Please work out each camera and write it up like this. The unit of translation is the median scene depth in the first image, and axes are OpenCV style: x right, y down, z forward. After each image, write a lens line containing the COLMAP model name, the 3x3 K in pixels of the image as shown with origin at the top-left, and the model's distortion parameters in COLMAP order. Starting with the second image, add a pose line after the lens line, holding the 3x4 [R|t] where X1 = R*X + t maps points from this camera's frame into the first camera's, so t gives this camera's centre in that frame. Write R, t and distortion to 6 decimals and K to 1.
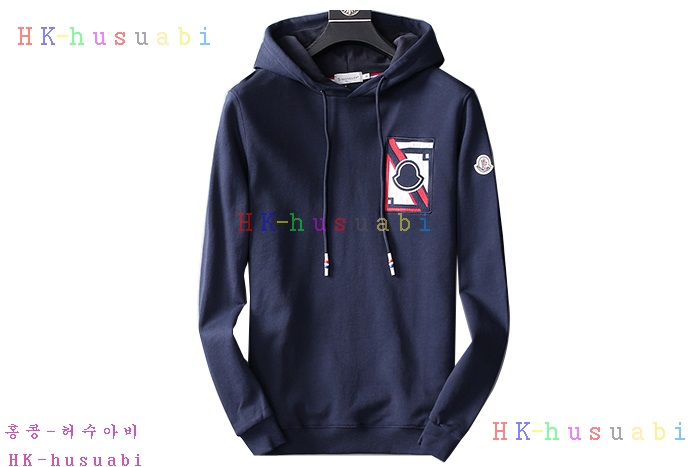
lens RADIAL K [[599.5, 0, 350.0], [0, 599.5, 233.5], [0, 0, 1]] dist [0.000952, 0.000726]
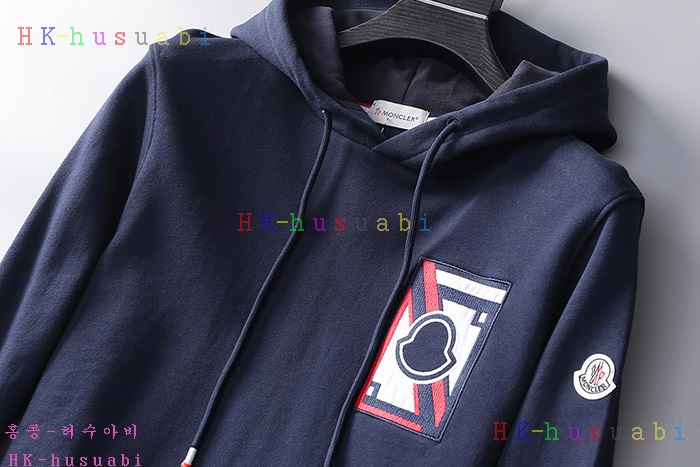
lens RADIAL K [[831.8, 0, 350.0], [0, 831.8, 233.5], [0, 0, 1]] dist [-0.001122, 0.007892]
pose [[0.917307, 0.397168, -0.028395, 0.020431], [-0.398178, 0.914676, -0.069434, -0.109690], [-0.001604, 0.074999, 0.997182, 0.328424]]
